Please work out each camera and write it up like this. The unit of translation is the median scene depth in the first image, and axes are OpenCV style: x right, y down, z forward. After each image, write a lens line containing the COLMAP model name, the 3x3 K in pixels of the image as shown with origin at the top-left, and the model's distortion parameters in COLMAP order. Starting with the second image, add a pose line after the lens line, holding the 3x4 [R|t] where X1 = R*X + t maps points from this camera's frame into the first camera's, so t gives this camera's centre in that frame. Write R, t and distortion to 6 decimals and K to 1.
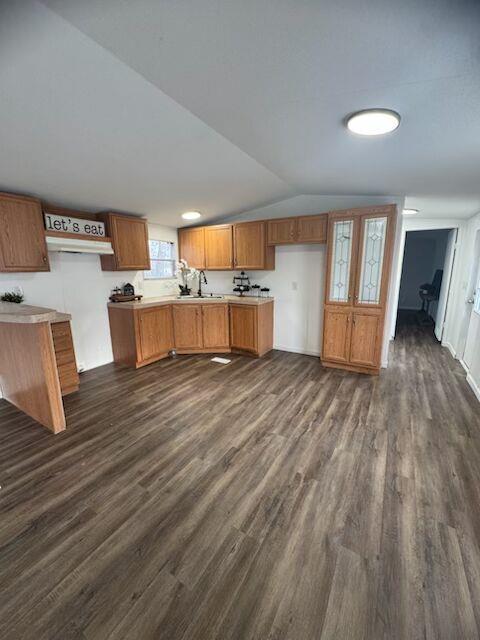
lens RADIAL K [[255.2, 0, 240.0], [0, 255.2, 320.0], [0, 0, 1]] dist [-0.003002, 0.000049]
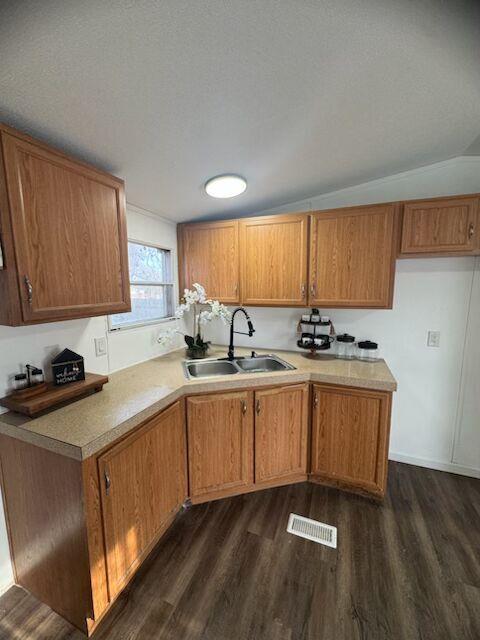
lens RADIAL K [[255.2, 0, 240.0], [0, 255.2, 320.0], [0, 0, 1]] dist [-0.003002, 0.000049]
pose [[0.986404, -0.015033, 0.163648, -0.311174], [0.027455, 0.996887, -0.073914, -0.186403], [-0.162027, 0.077402, 0.983746, 0.736117]]
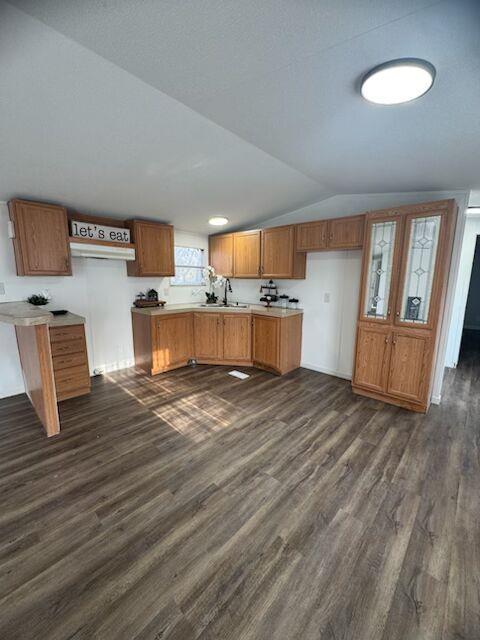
lens RADIAL K [[255.2, 0, 240.0], [0, 255.2, 320.0], [0, 0, 1]] dist [-0.003002, 0.000049]
pose [[0.978906, 0.052657, -0.197411, 0.127355], [-0.058990, 0.997911, -0.026336, -0.020146], [0.195612, 0.037426, 0.979967, 0.103611]]
